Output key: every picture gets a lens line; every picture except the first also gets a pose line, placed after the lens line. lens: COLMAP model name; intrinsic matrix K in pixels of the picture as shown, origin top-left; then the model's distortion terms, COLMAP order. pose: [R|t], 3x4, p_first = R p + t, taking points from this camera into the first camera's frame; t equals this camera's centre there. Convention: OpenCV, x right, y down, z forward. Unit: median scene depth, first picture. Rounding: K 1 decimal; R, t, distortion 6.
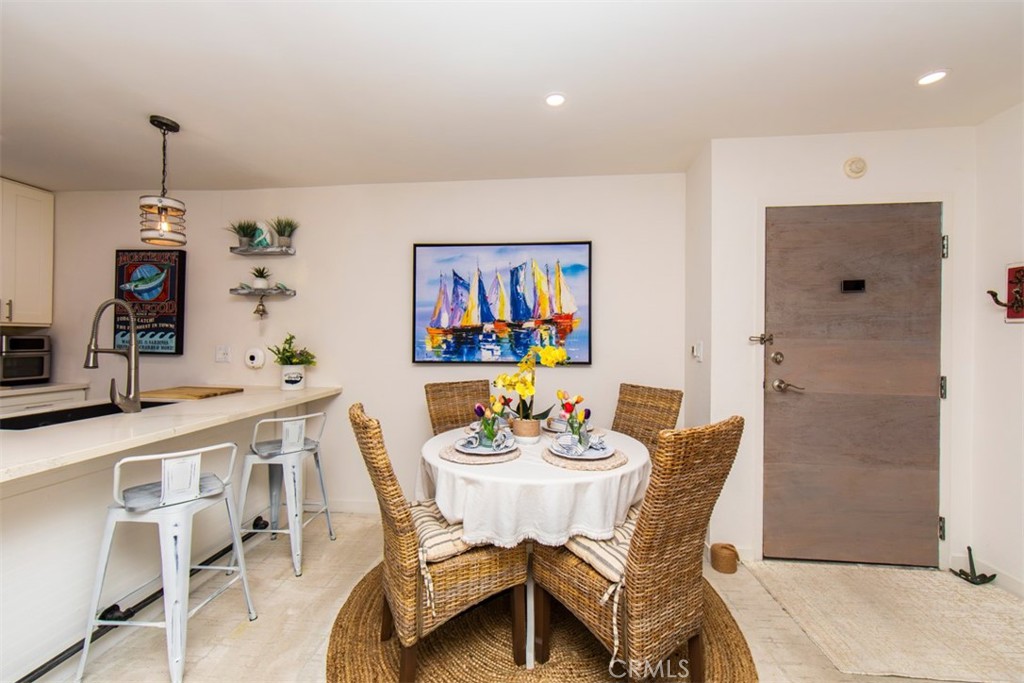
lens RADIAL K [[400.7, 0, 508.7], [0, 400.7, 336.2], [0, 0, 1]] dist [-0.001801, -0.000326]
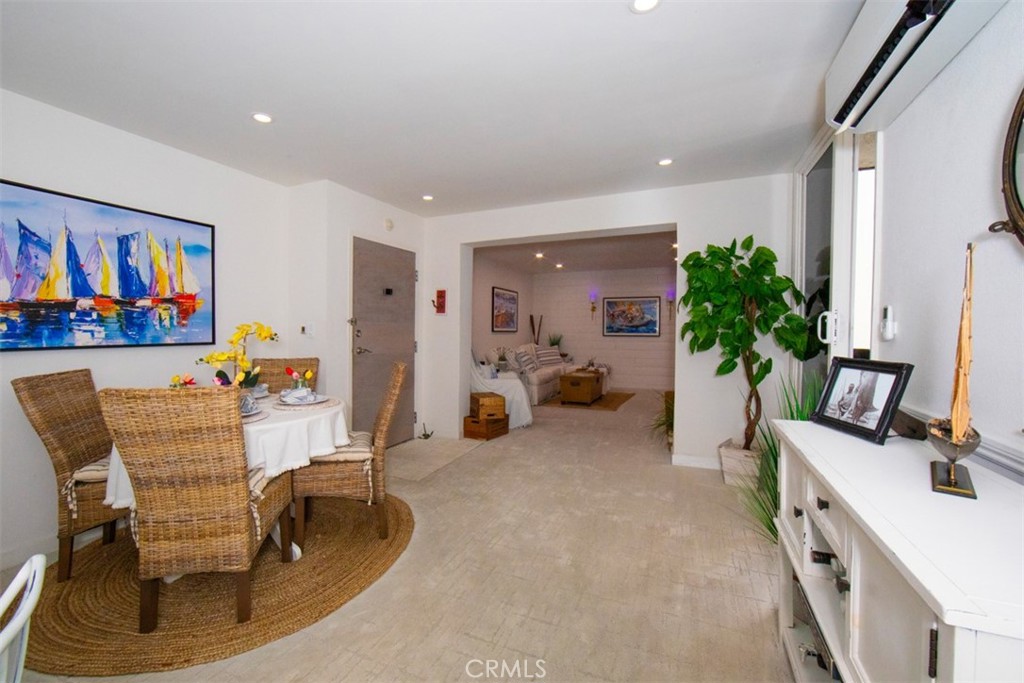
lens RADIAL K [[420.6, 0, 506.5], [0, 420.6, 335.9], [0, 0, 1]] dist [-0.002082, -0.000142]
pose [[0.313311, -0.019811, 0.949444, -0.584864], [-0.009604, 0.999665, 0.024028, 0.014547], [-0.949602, -0.016647, 0.313016, -0.062056]]
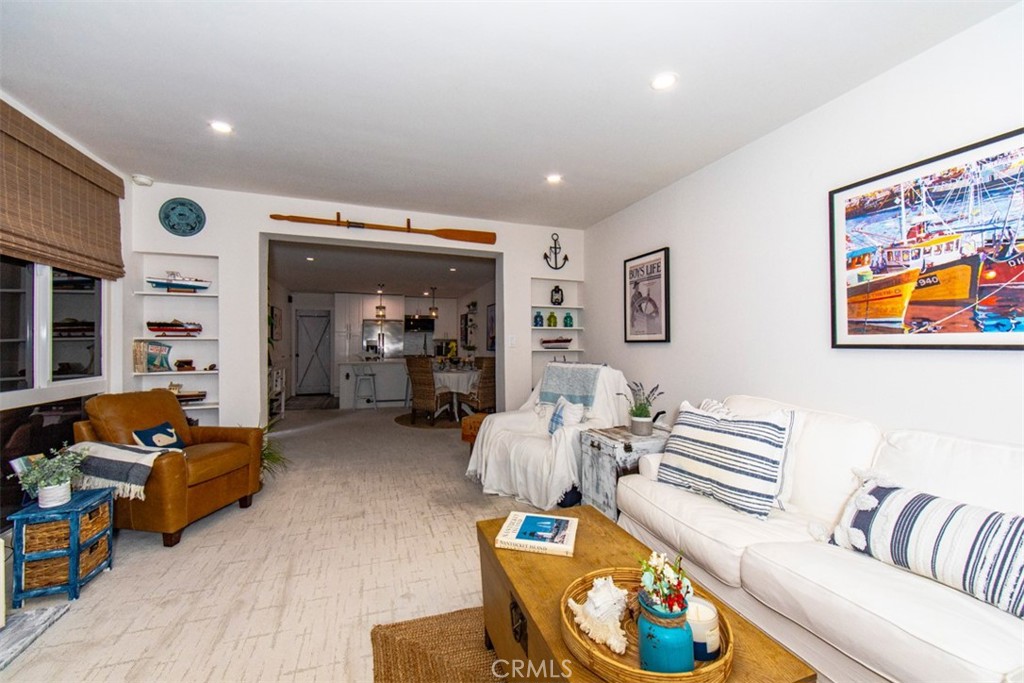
lens RADIAL K [[400.7, 0, 508.7], [0, 400.7, 336.2], [0, 0, 1]] dist [-0.001801, -0.000326]
pose [[0.415115, -0.027836, -0.909343, 2.299431], [0.011688, 0.999612, -0.025264, 0.042285], [0.909694, -0.000141, 0.415279, 0.017109]]
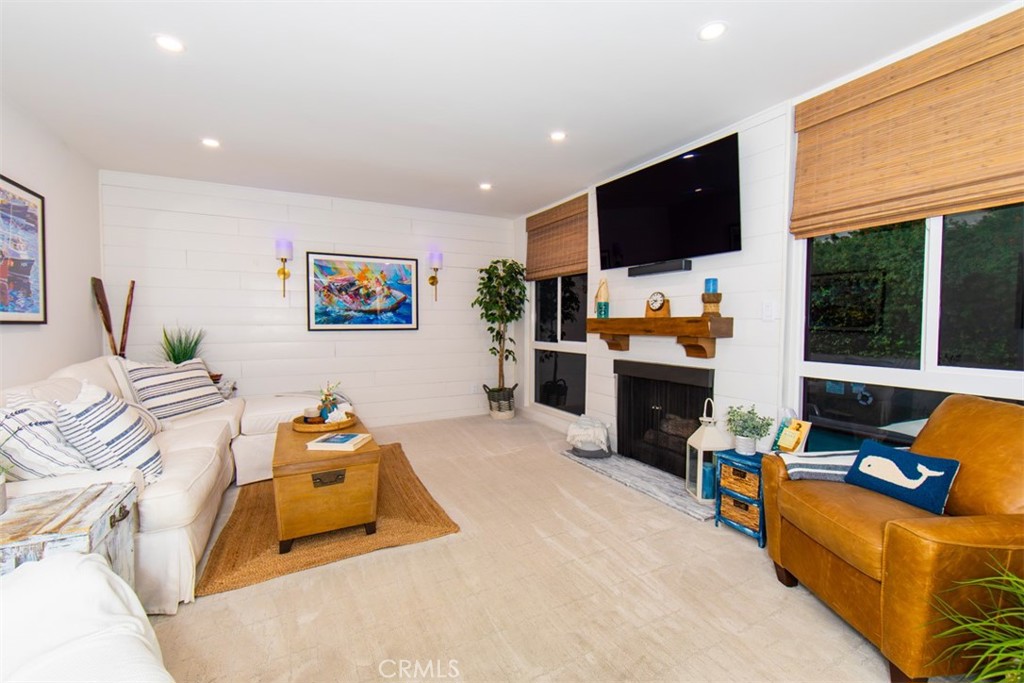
lens RADIAL K [[425.8, 0, 512.0], [0, 425.8, 341.5], [0, 0, 1]] dist [-0.001299, -0.000170]
pose [[-0.543041, -0.046022, 0.838444, 0.922691], [-0.010626, 0.998794, 0.047941, 0.038868], [-0.839639, 0.017125, -0.542875, 0.449544]]
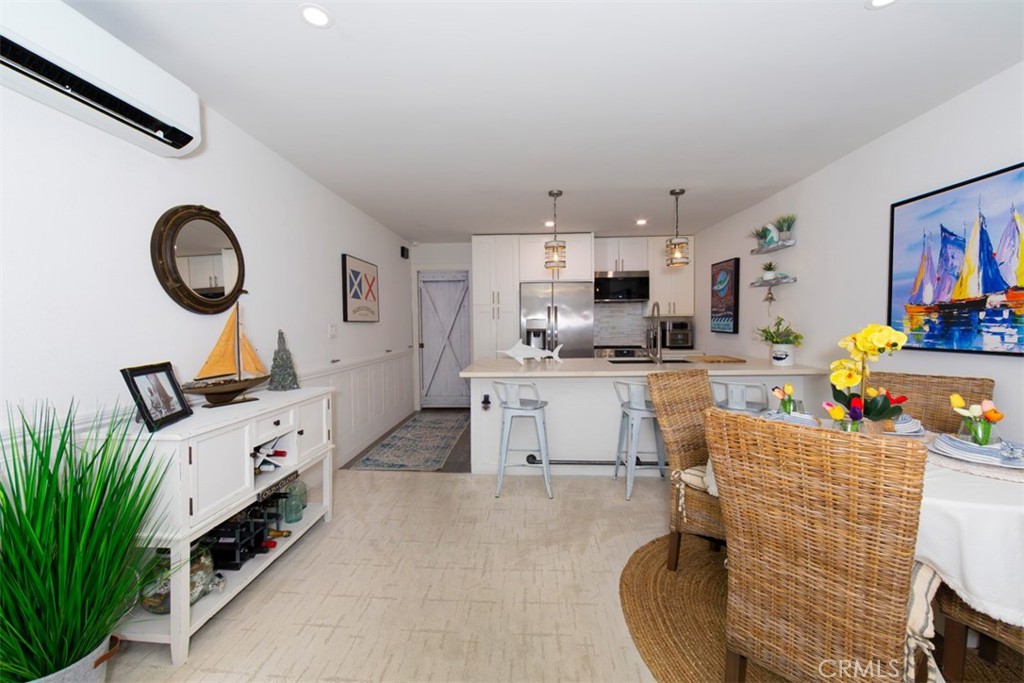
lens RADIAL K [[400.7, 0, 508.7], [0, 400.7, 336.2], [0, 0, 1]] dist [-0.001801, -0.000326]
pose [[0.037727, 0.023928, -0.999002, 0.576106], [0.019736, 0.999500, 0.024685, 0.005569], [0.999093, -0.020647, 0.037236, 0.176138]]
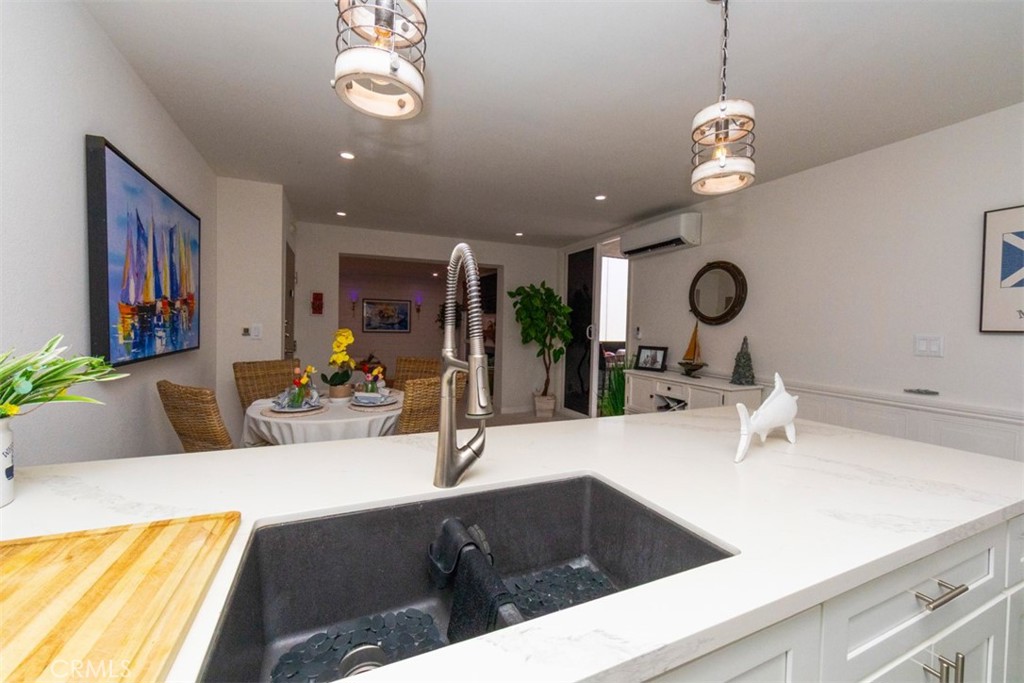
lens RADIAL K [[400.7, 0, 508.7], [0, 400.7, 336.2], [0, 0, 1]] dist [-0.001801, -0.000326]
pose [[-0.486136, -0.036890, 0.873104, -0.965745], [-0.030135, 0.999222, 0.025440, -0.005413], [-0.873363, -0.013944, -0.486870, 0.806553]]
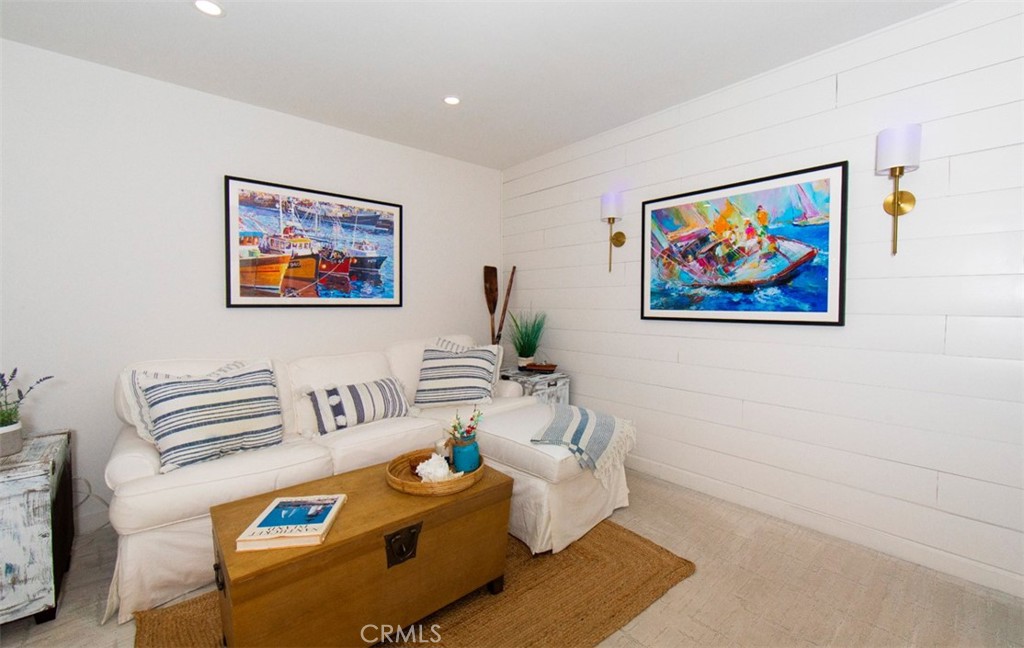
lens RADIAL K [[418.2, 0, 530.6], [0, 418.2, 314.1], [0, 0, 1]] dist [-0.001605, -0.000605]
pose [[0.672404, -0.028534, 0.739634, 1.664426], [-0.001196, 0.999214, 0.039635, 0.029929], [-0.740183, -0.027535, 0.671841, -0.245014]]
